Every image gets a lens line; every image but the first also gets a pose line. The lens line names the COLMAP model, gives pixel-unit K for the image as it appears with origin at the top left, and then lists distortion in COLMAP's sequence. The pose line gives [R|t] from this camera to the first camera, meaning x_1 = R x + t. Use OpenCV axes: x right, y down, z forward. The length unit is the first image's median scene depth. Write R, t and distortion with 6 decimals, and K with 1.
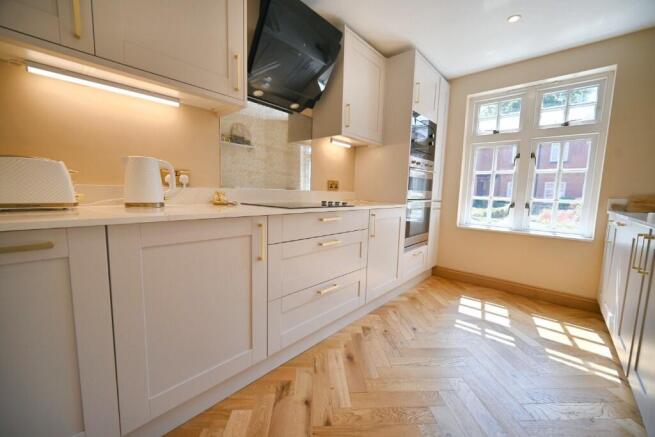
lens RADIAL K [[258.6, 0, 325.9], [0, 258.6, 219.4], [0, 0, 1]] dist [-0.002227, -0.000195]
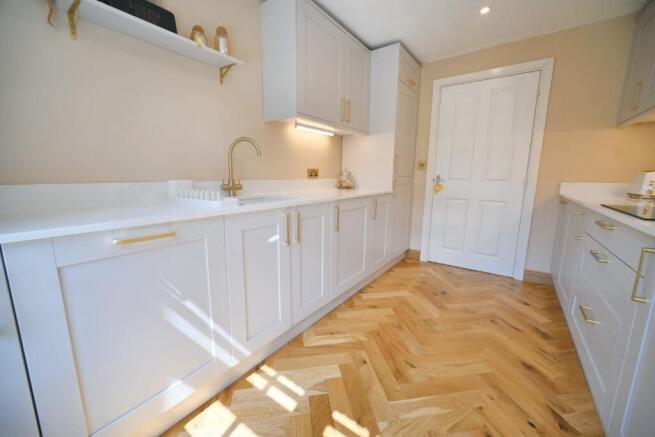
lens RADIAL K [[258.6, 0, 325.9], [0, 258.6, 219.4], [0, 0, 1]] dist [-0.002227, -0.000195]
pose [[-0.994121, -0.013449, -0.107438, 0.895038], [-0.042420, 0.961313, 0.272174, -0.185807], [0.099621, 0.275131, -0.956231, 1.615261]]
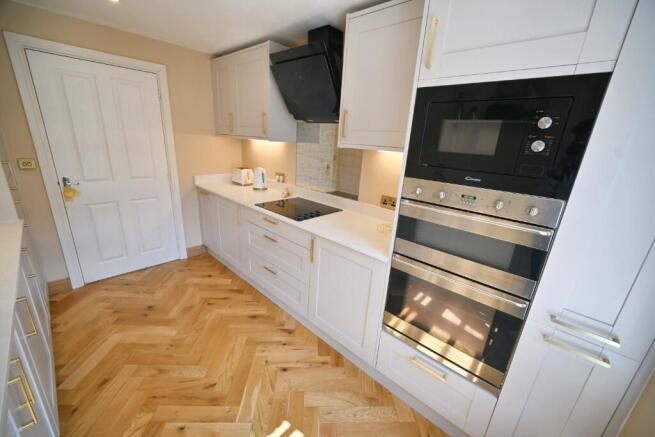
lens RADIAL K [[258.6, 0, 325.9], [0, 258.6, 219.4], [0, 0, 1]] dist [-0.002227, -0.000195]
pose [[-0.016767, 0.278034, -0.960425, 1.265106], [-0.165399, 0.946555, 0.276907, -0.417681], [0.986084, 0.163496, 0.030115, 1.222356]]
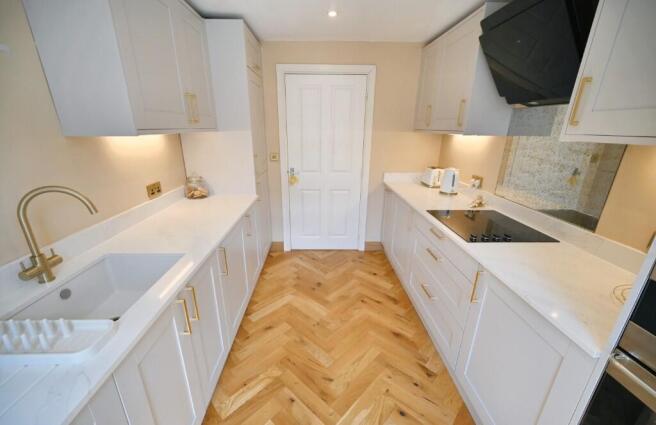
lens RADIAL K [[270.3, 0, 322.9], [0, 270.3, 222.5], [0, 0, 1]] dist [-0.000971, -0.000110]
pose [[-0.726985, 0.203034, -0.655949, 1.080975], [-0.097963, 0.914845, 0.391742, -0.434880], [0.679629, 0.349049, -0.645189, 1.372758]]
